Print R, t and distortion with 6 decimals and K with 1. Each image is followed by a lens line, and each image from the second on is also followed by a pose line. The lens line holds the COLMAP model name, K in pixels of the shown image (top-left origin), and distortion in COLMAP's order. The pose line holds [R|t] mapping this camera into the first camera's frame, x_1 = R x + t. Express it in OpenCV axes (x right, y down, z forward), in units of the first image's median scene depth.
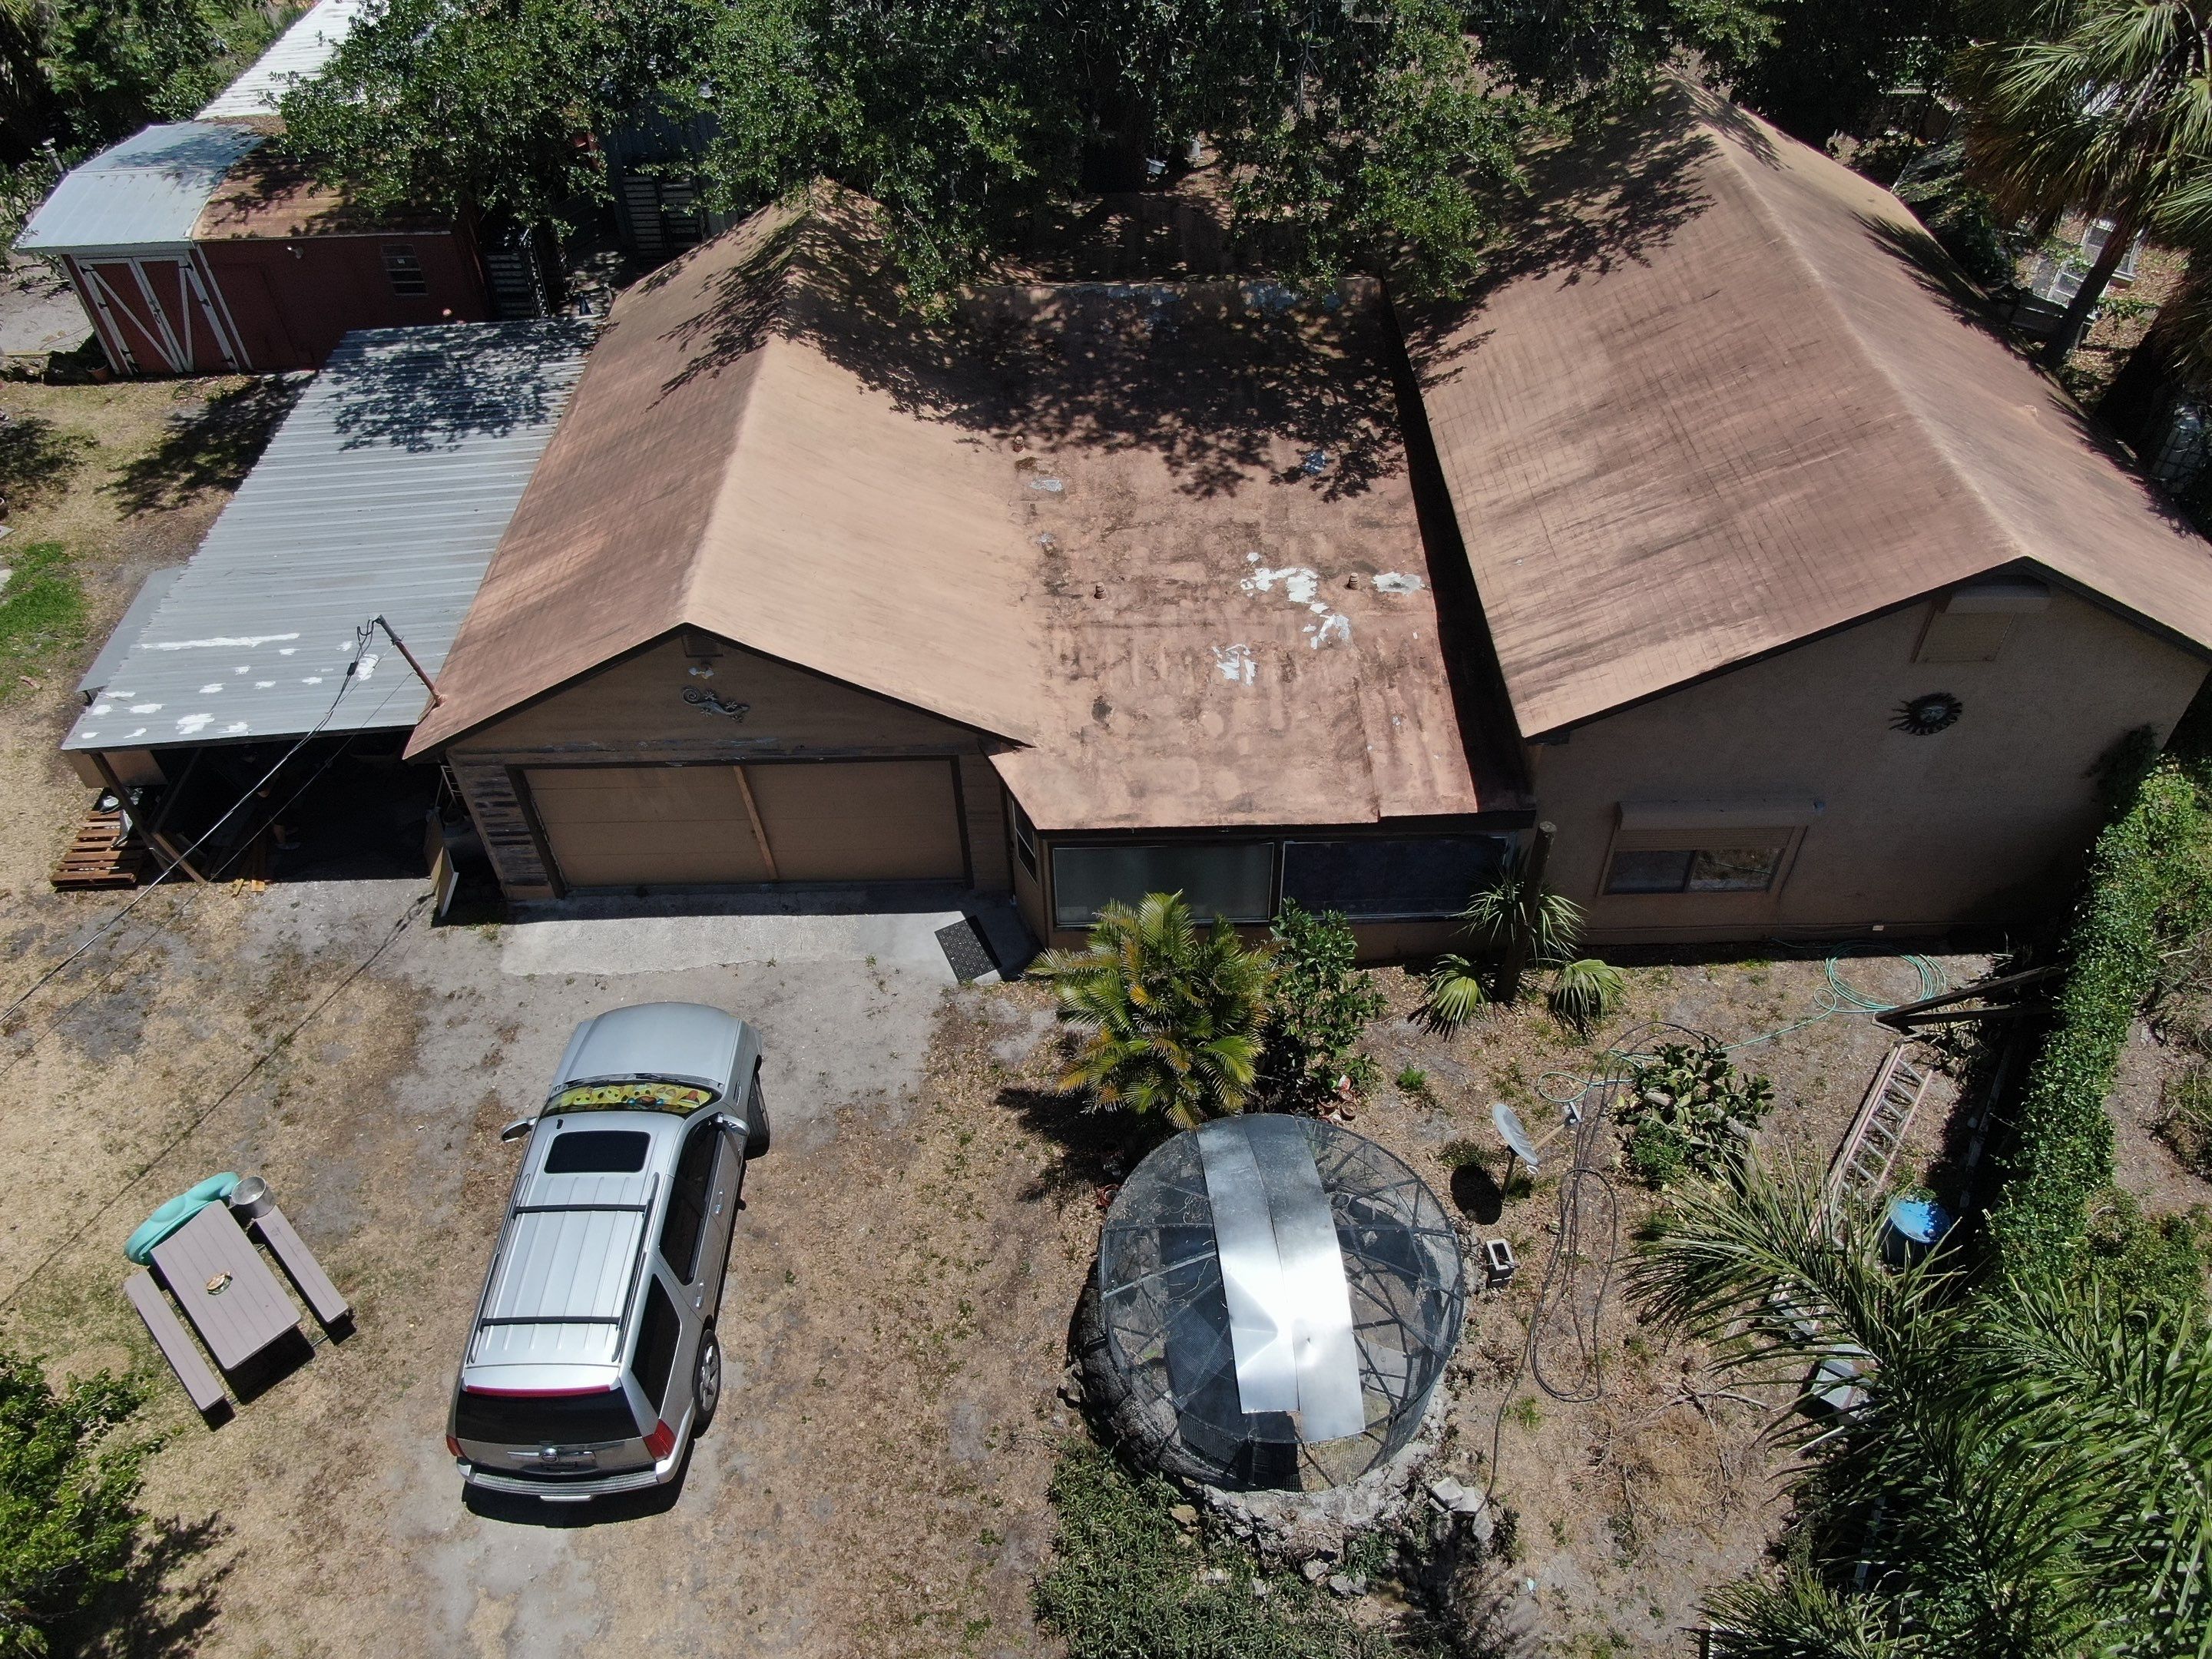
lens RADIAL K [[1583.9, 0, 1112.1], [0, 1583.9, 842.7], [0, 0, 1]] dist [-0.027458, 0.009361]
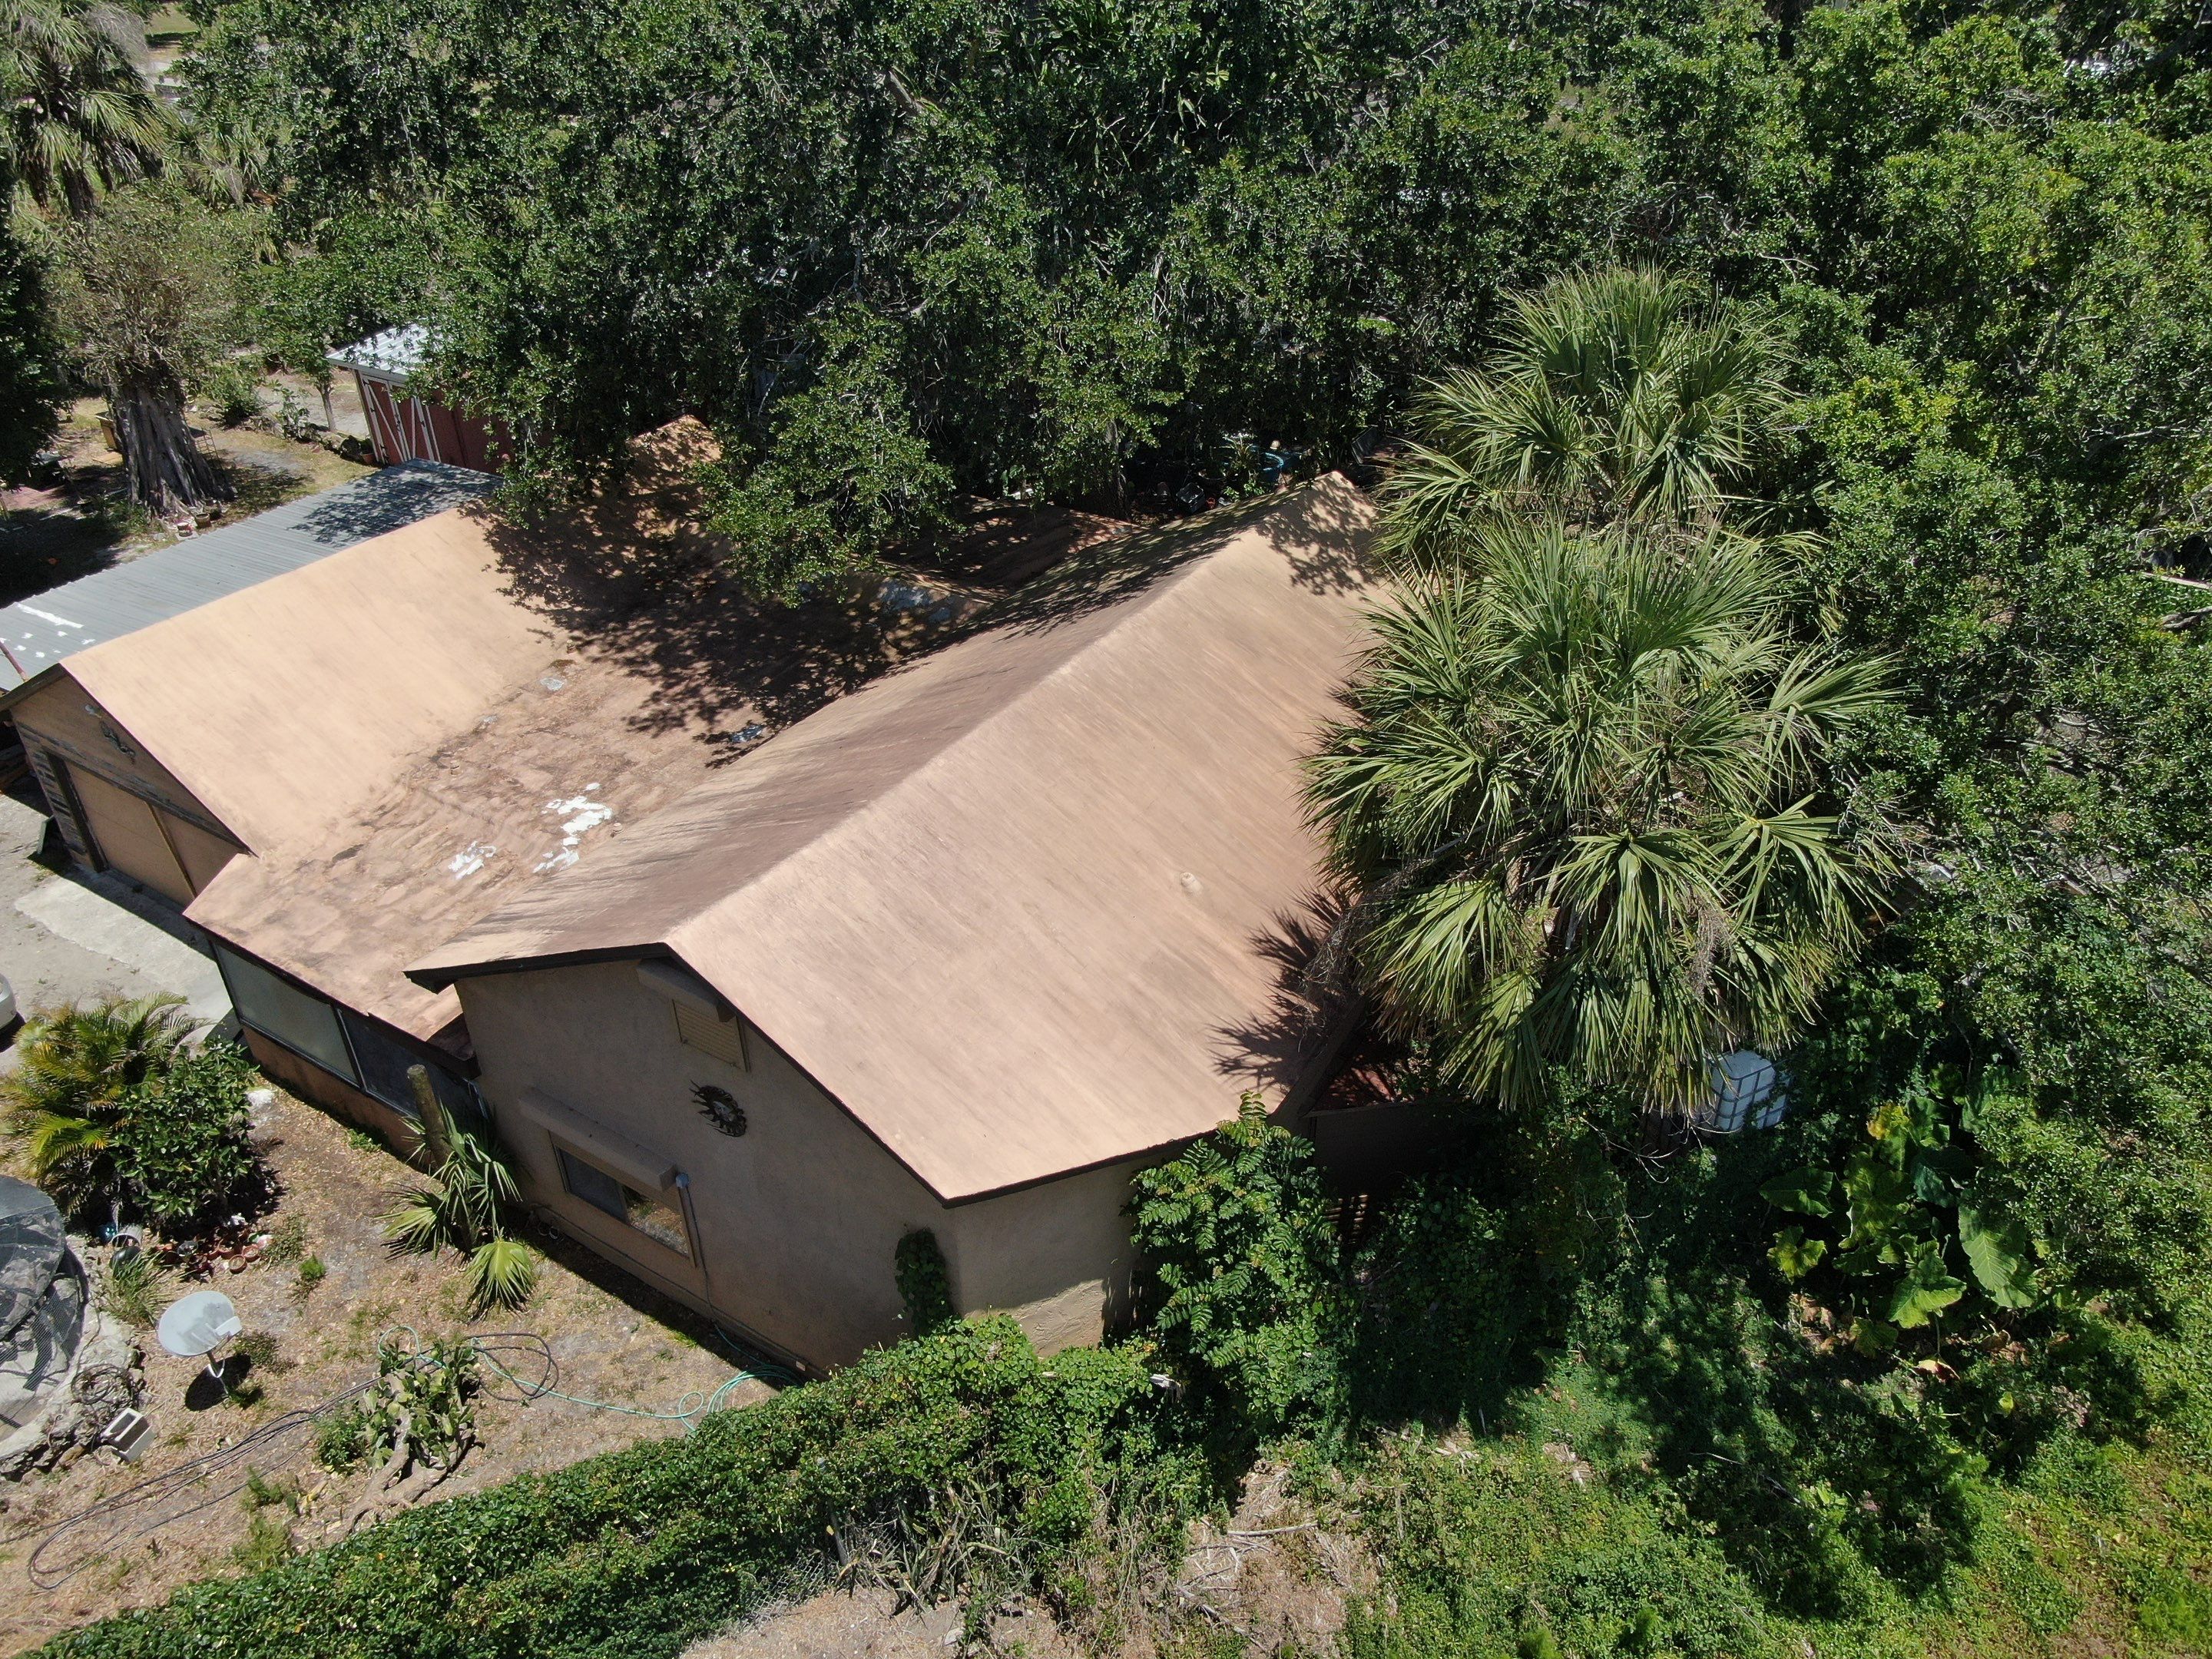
lens RADIAL K [[1587.8, 0, 1107.2], [0, 1587.8, 834.5], [0, 0, 1]] dist [-0.037649, 0.034284]
pose [[0.837595, 0.313391, -0.447461, 0.825955], [-0.393578, 0.914219, -0.096435, -0.176147], [0.378856, 0.256884, 0.889089, 0.184440]]
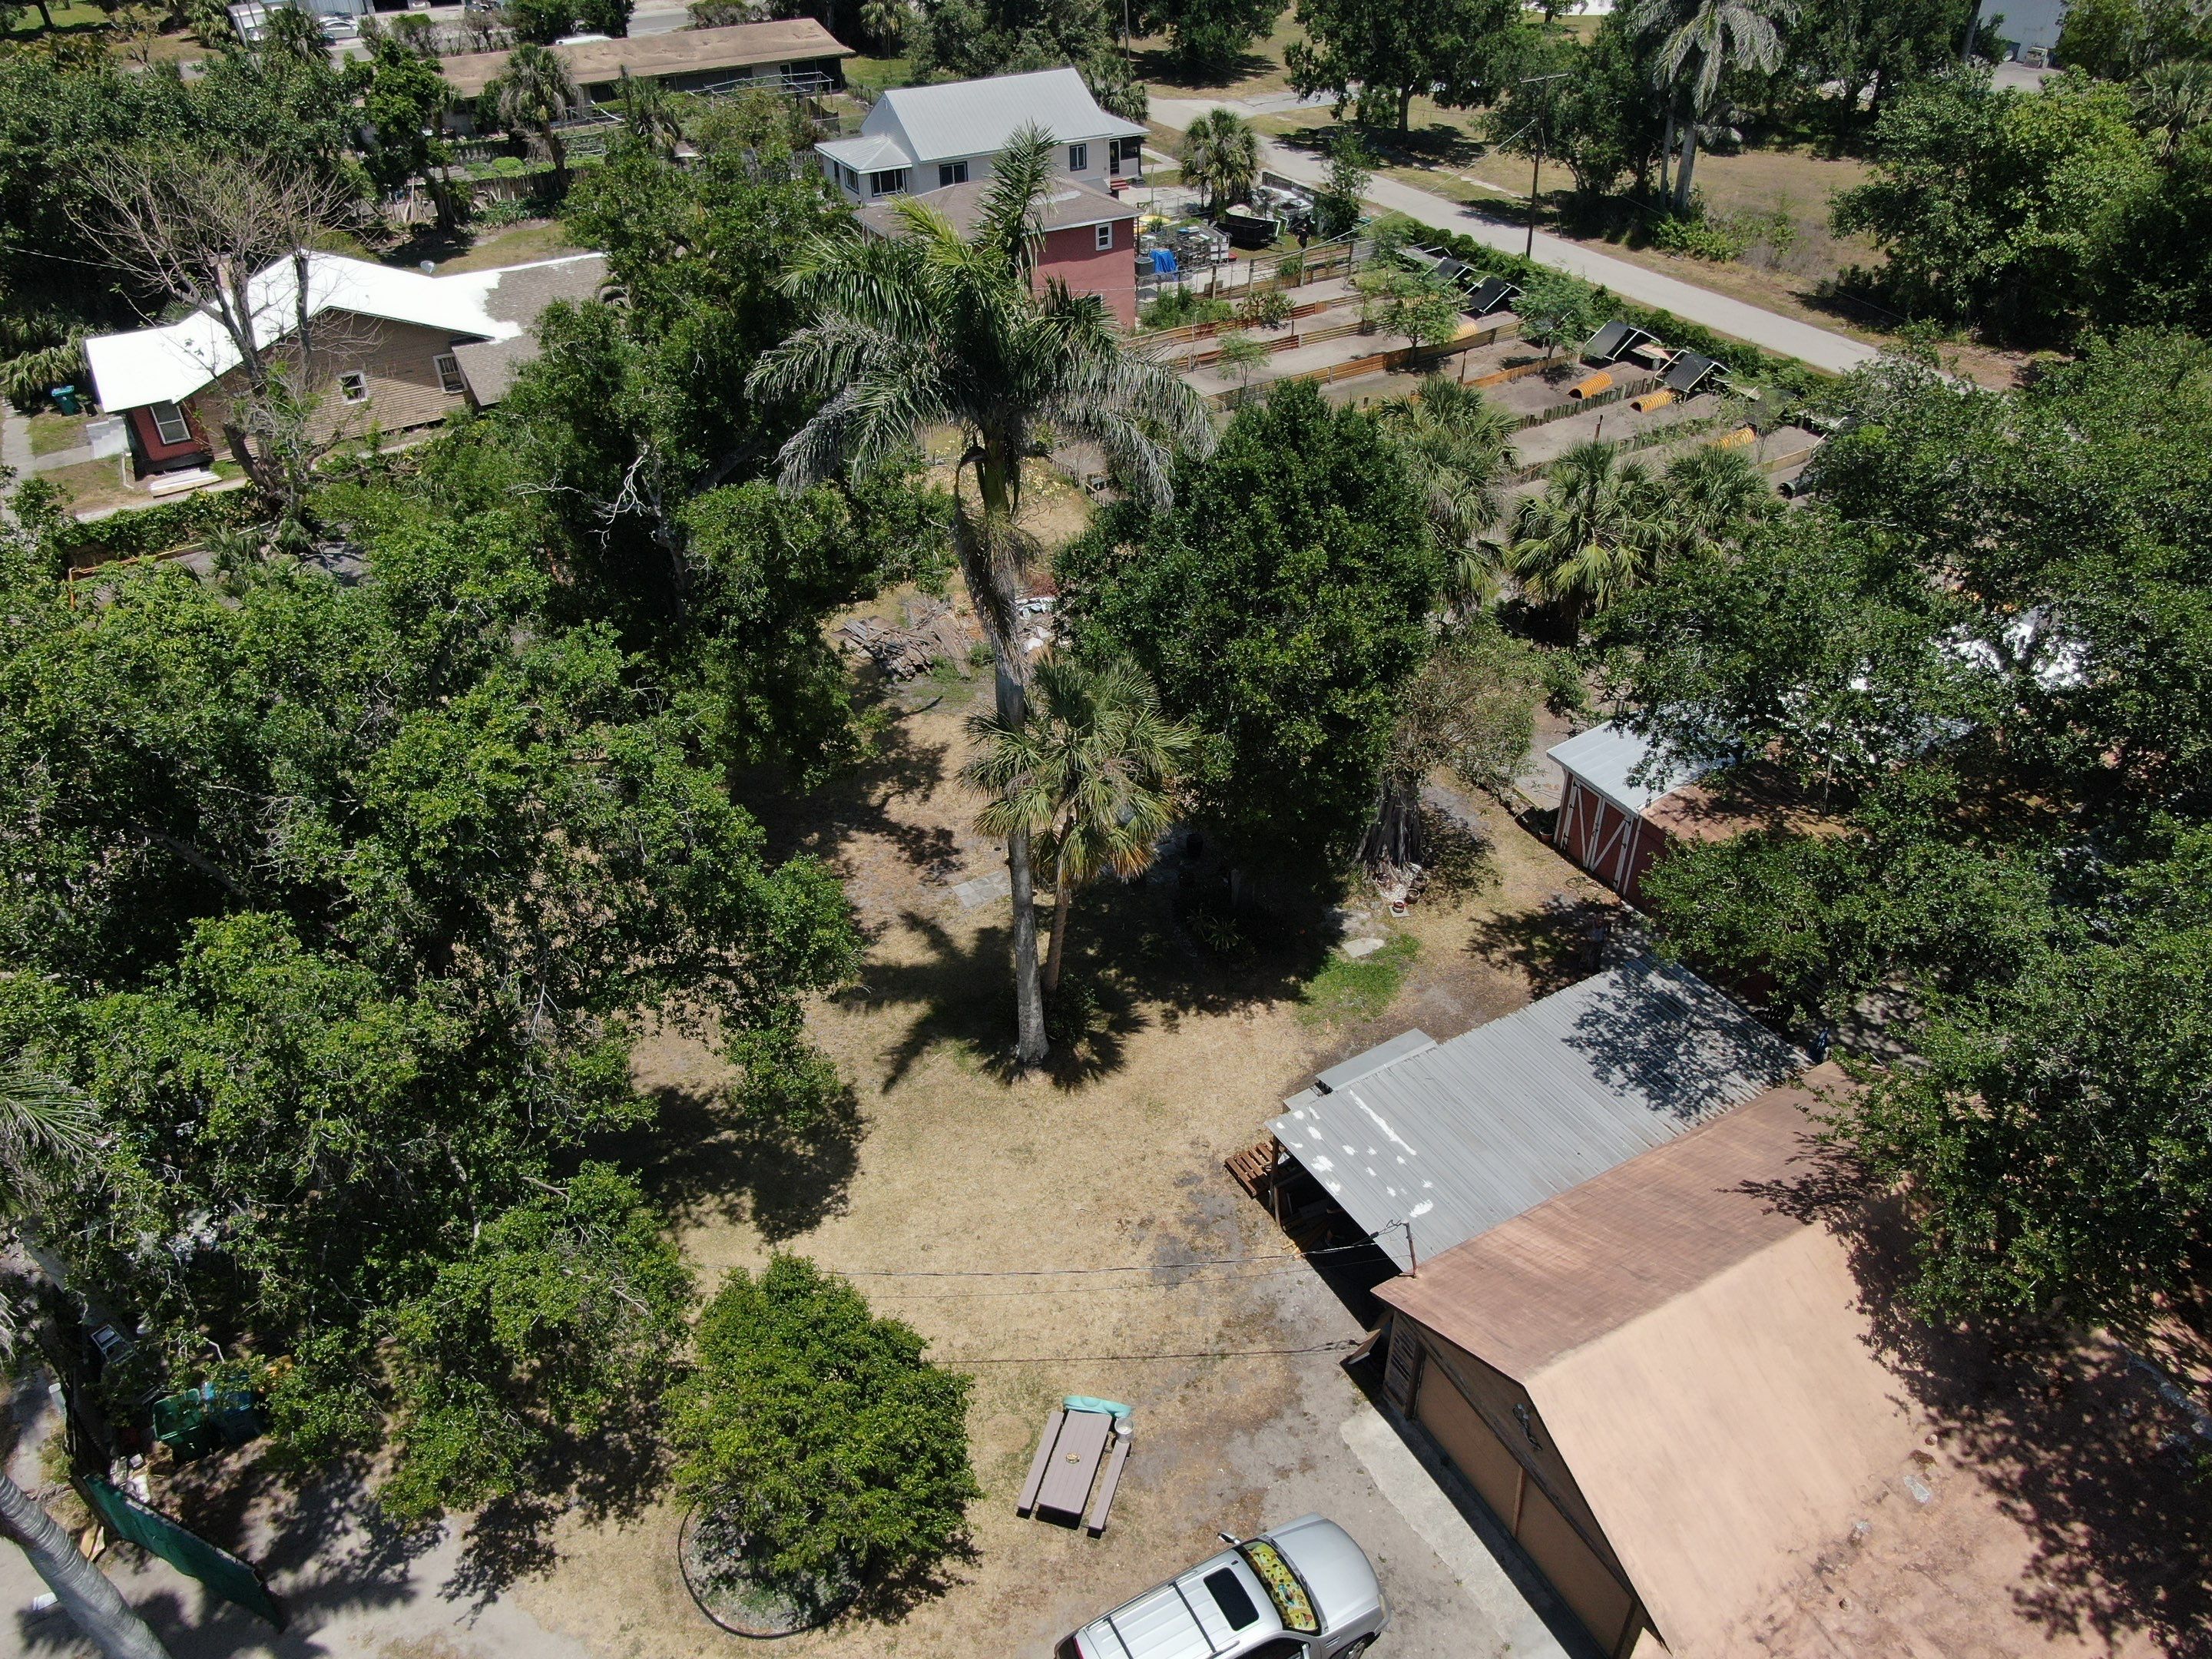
lens RADIAL K [[1575.8, 0, 1117.8], [0, 1575.8, 839.9], [0, 0, 1]] dist [-0.012231, -0.000666]
pose [[0.473831, 0.534462, -0.699882, 0.227688], [-0.617218, 0.768439, 0.168949, -0.422491], [0.628113, 0.351926, 0.693990, -0.310480]]
